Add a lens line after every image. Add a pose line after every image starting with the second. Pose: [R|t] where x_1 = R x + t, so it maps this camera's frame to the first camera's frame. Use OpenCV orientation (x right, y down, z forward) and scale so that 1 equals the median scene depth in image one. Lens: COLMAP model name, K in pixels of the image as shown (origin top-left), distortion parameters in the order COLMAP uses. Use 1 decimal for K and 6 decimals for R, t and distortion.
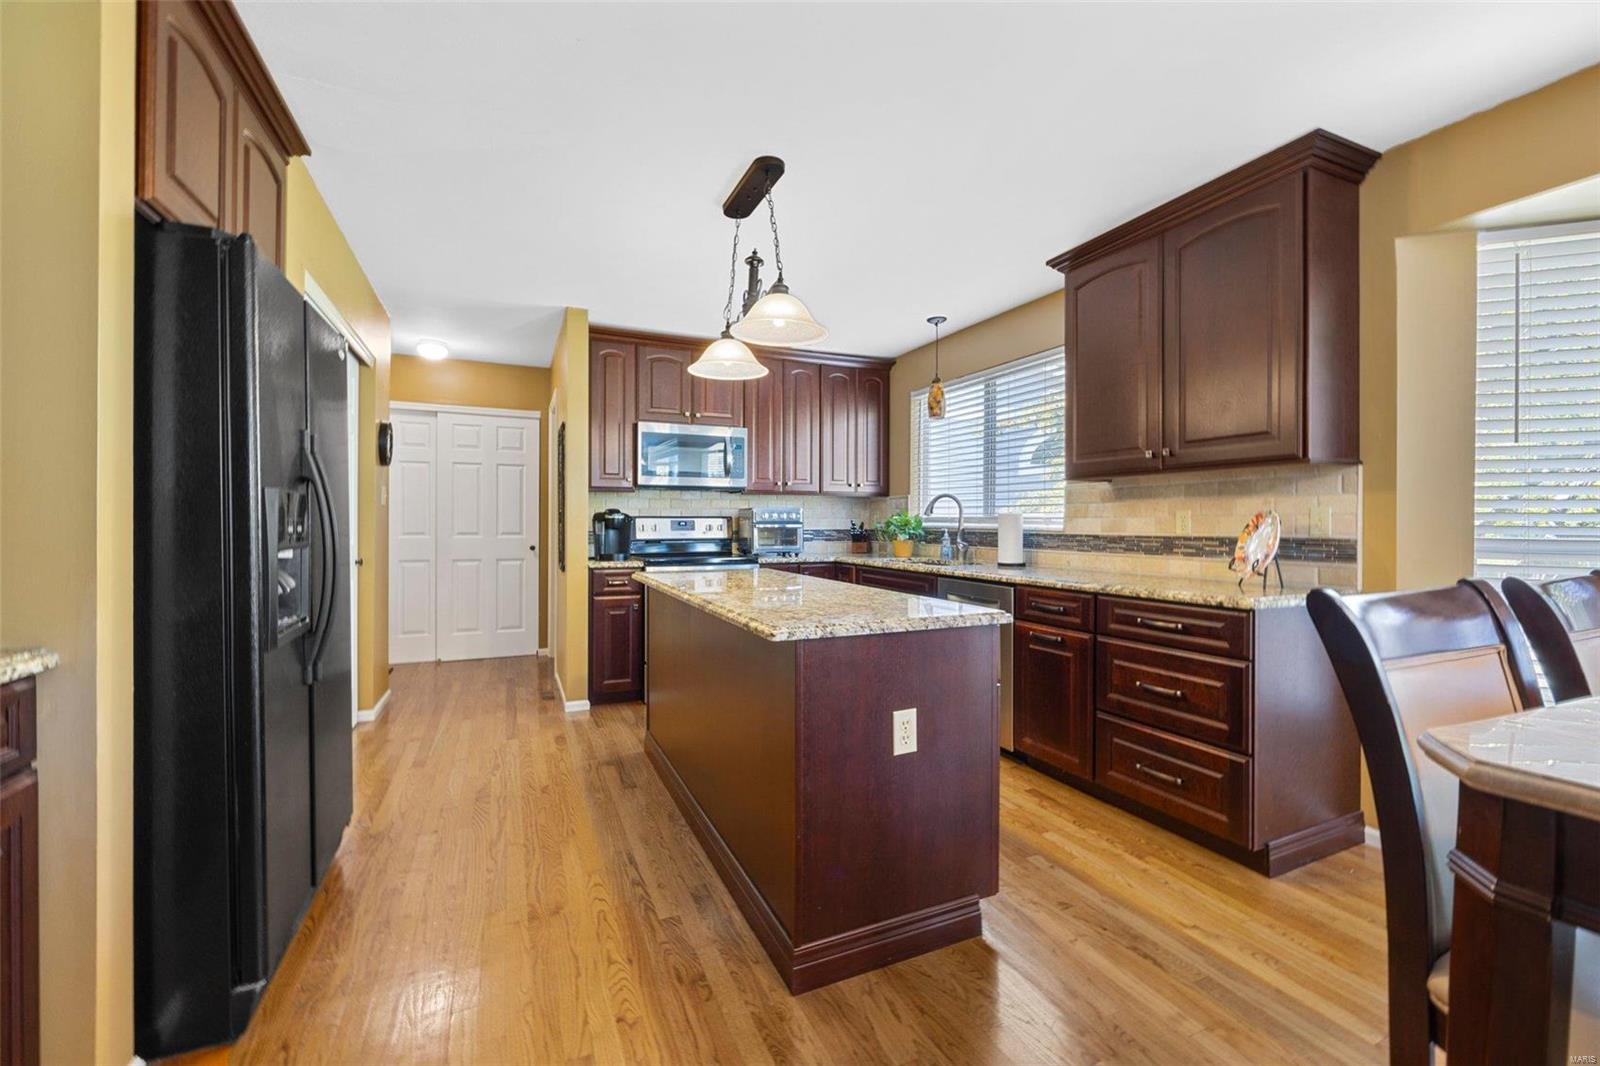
lens RADIAL K [[653.1, 0, 810.7], [0, 653.1, 523.1], [0, 0, 1]] dist [-0.002959, 0.001106]
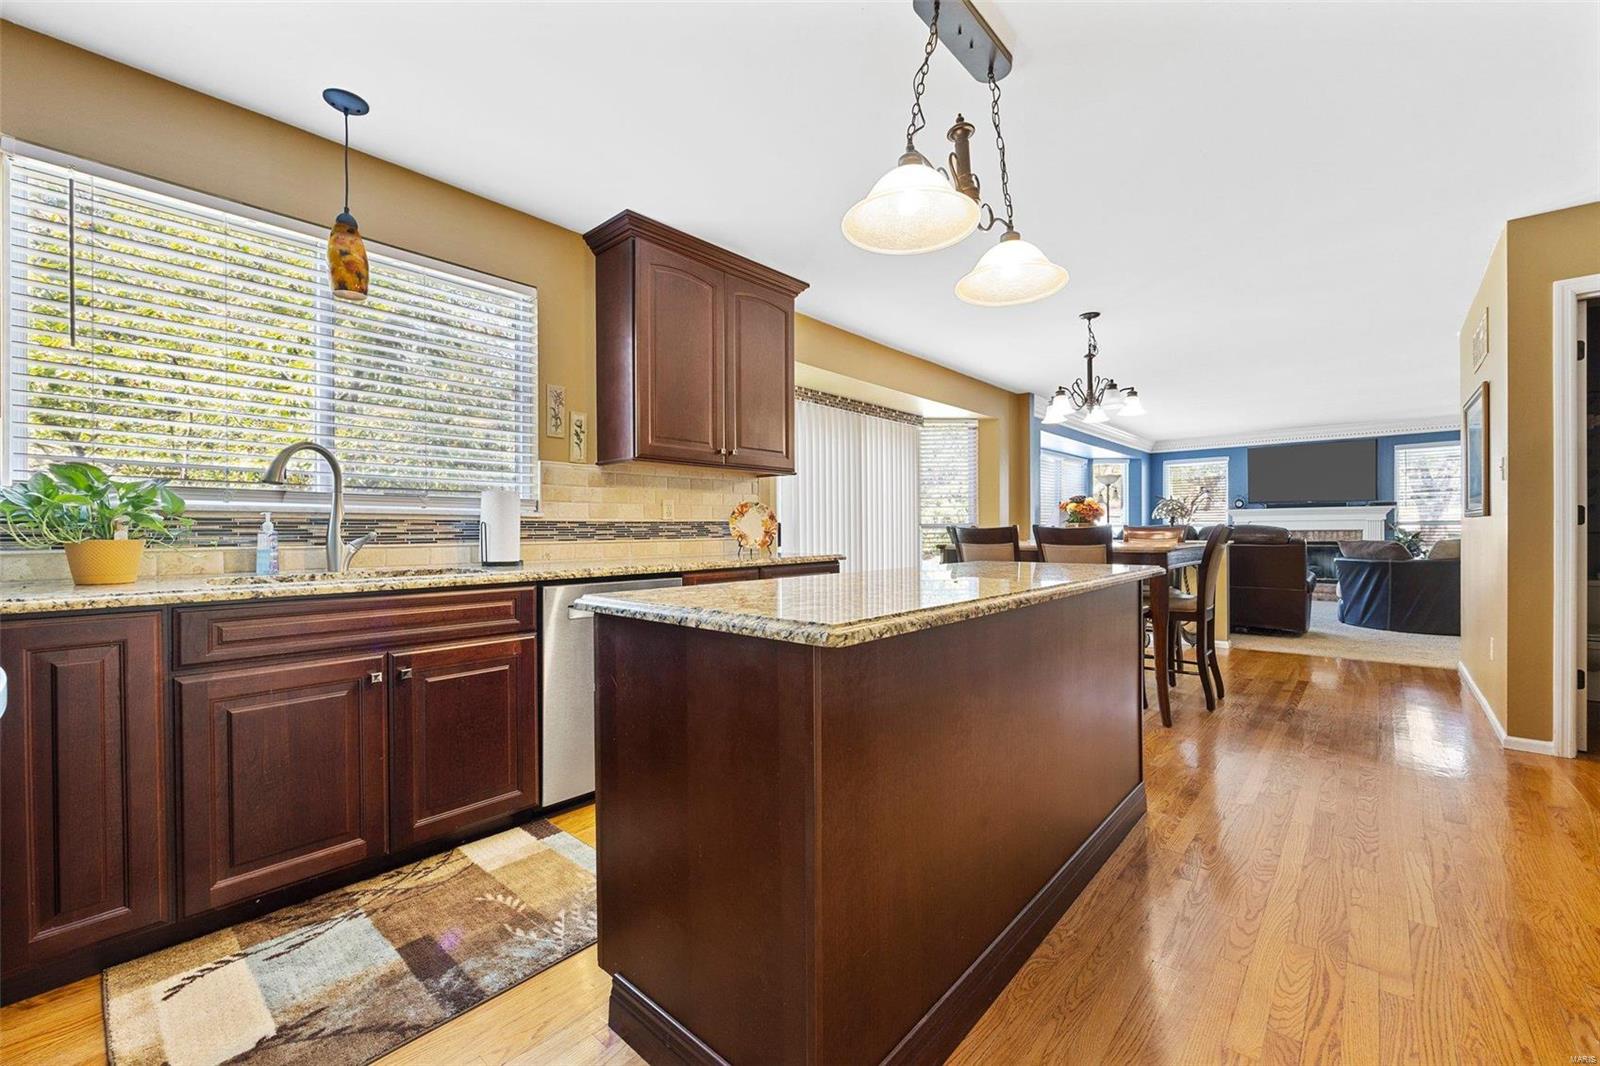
lens RADIAL K [[653.1, 0, 795.5], [0, 653.1, 527.8], [0, 0, 1]] dist [-0.002959, 0.001106]
pose [[-0.395847, 0.004188, 0.918307, -0.468708], [0.004906, 0.999985, -0.002446, 0.028301], [-0.918303, 0.003536, -0.395862, 0.999338]]
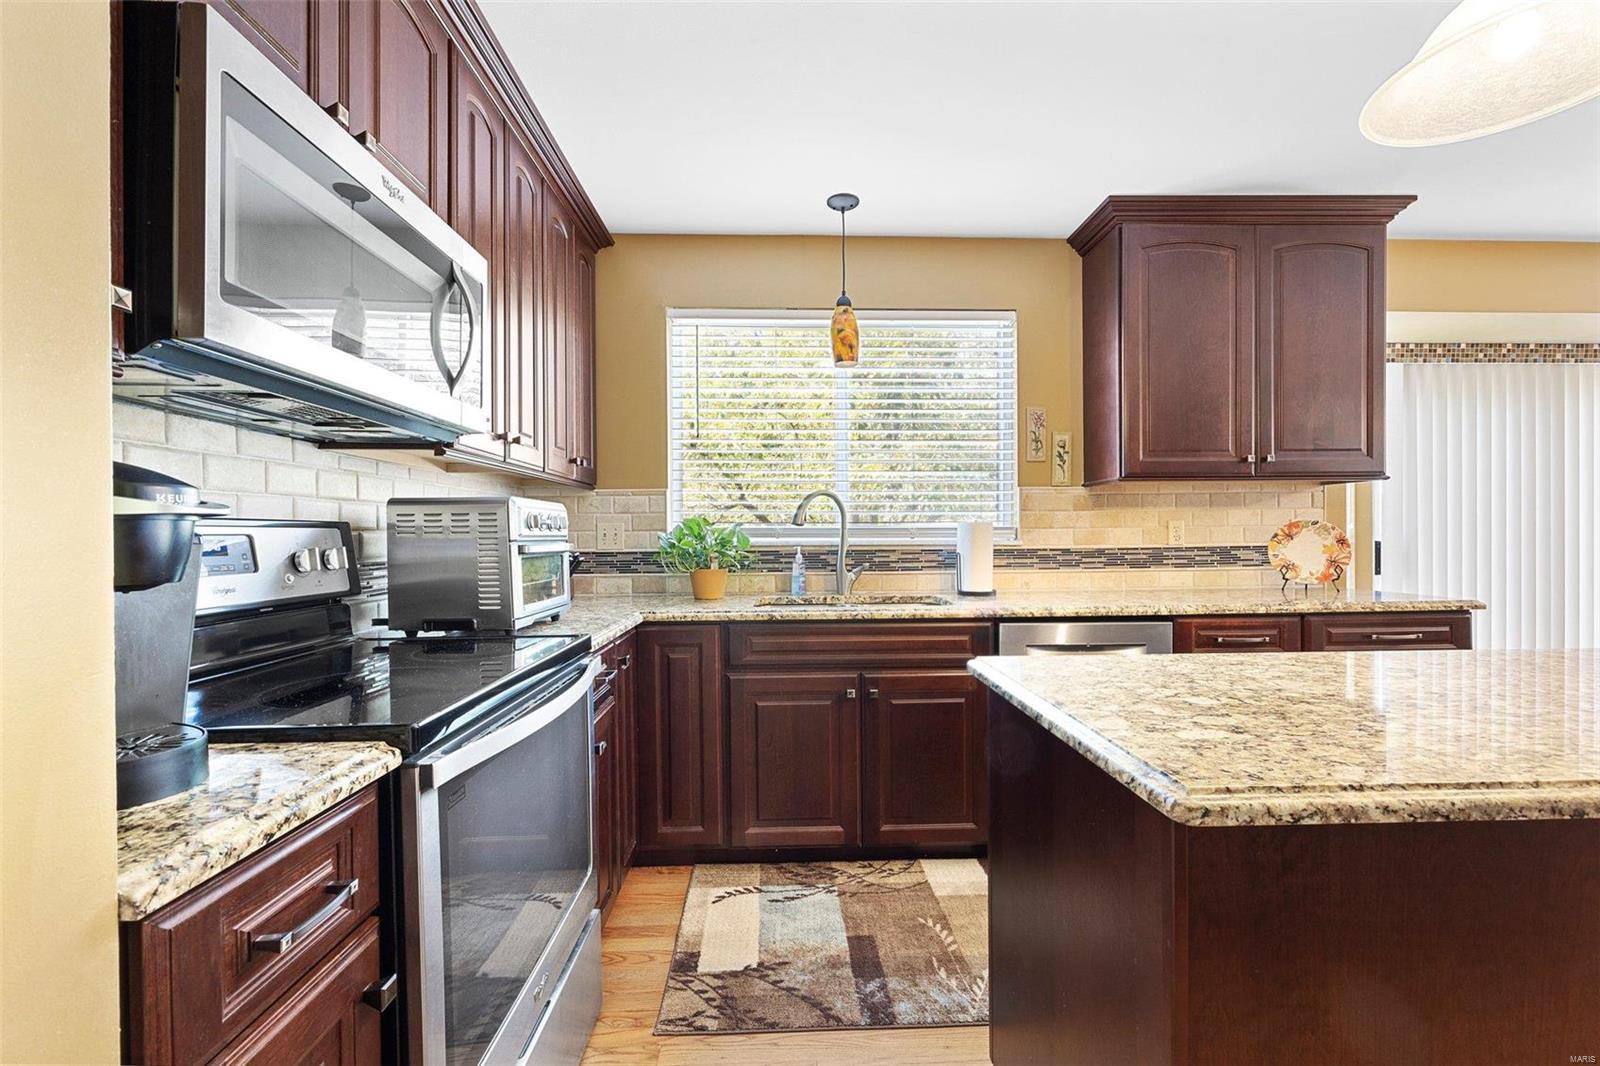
lens RADIAL K [[653.1, 0, 793.7], [0, 653.1, 538.7], [0, 0, 1]] dist [-0.002959, 0.001106]
pose [[0.394201, -0.008850, 0.918982, -0.437792], [0.010157, 0.999935, 0.005272, -0.002569], [-0.918968, 0.007256, 0.394265, 0.910443]]
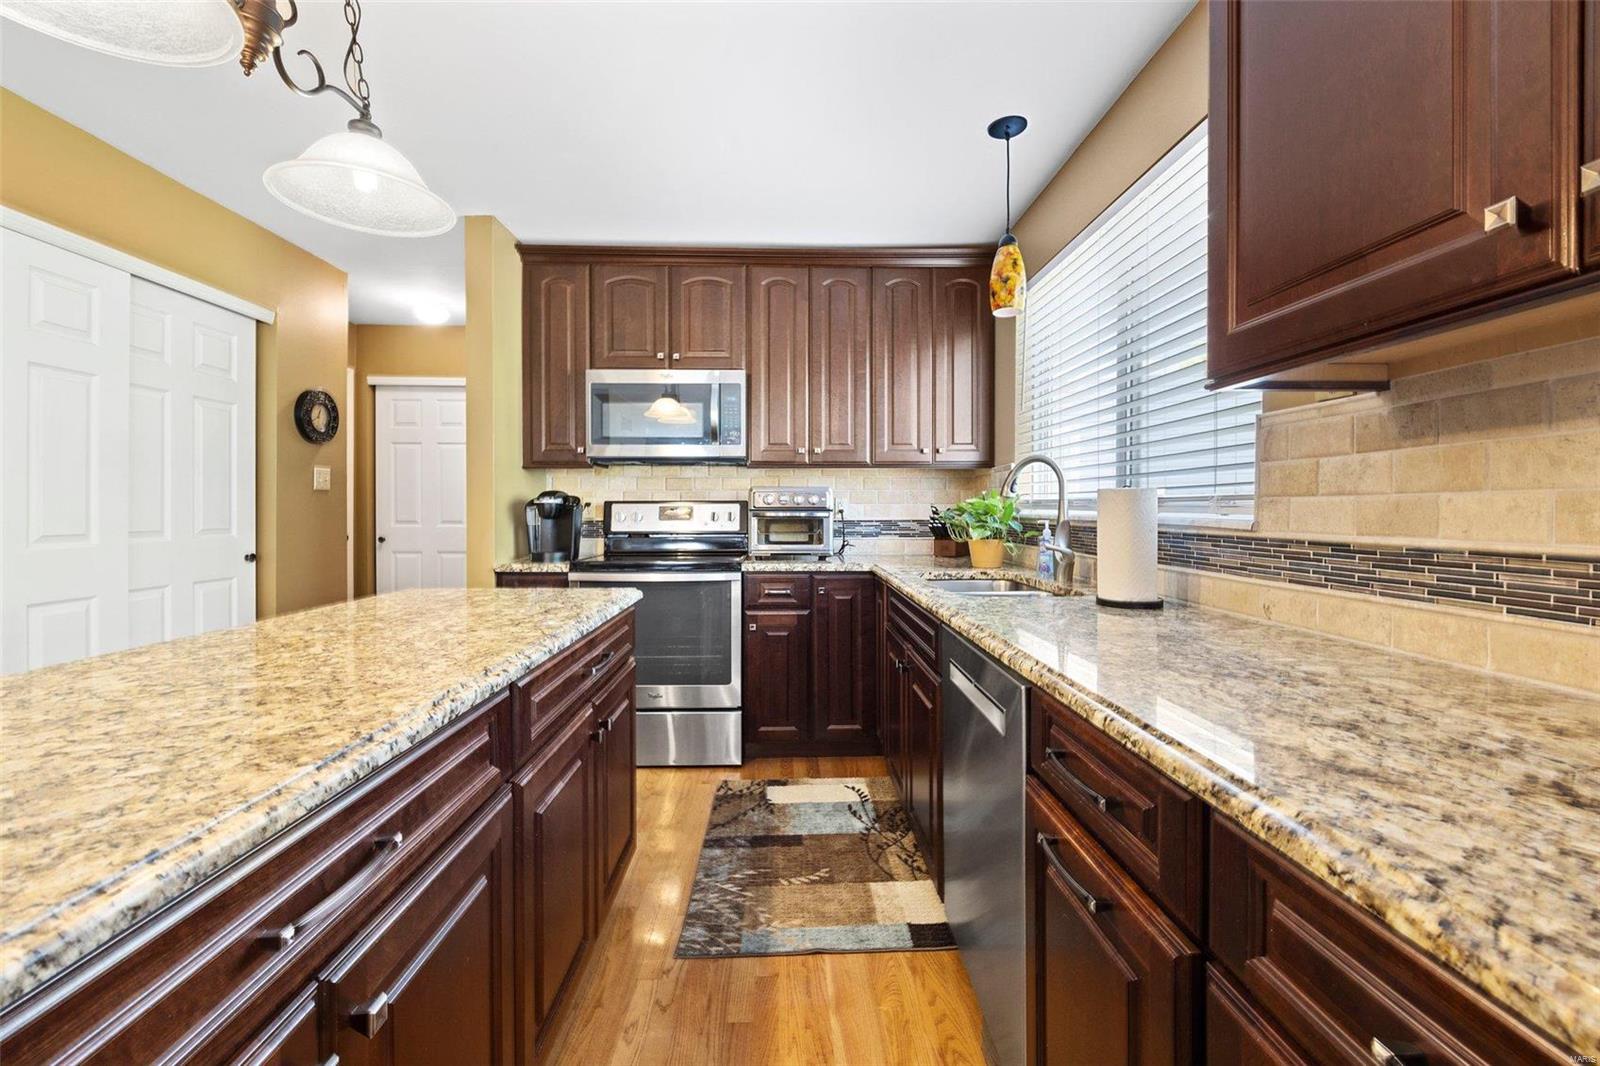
lens RADIAL K [[653.1, 0, 803.4], [0, 653.1, 507.9], [0, 0, 1]] dist [-0.002959, 0.001106]
pose [[0.920879, -0.001360, -0.389846, 0.278871], [0.000163, 0.999995, -0.003103, 0.000076], [0.389848, 0.002794, 0.920875, 0.505387]]
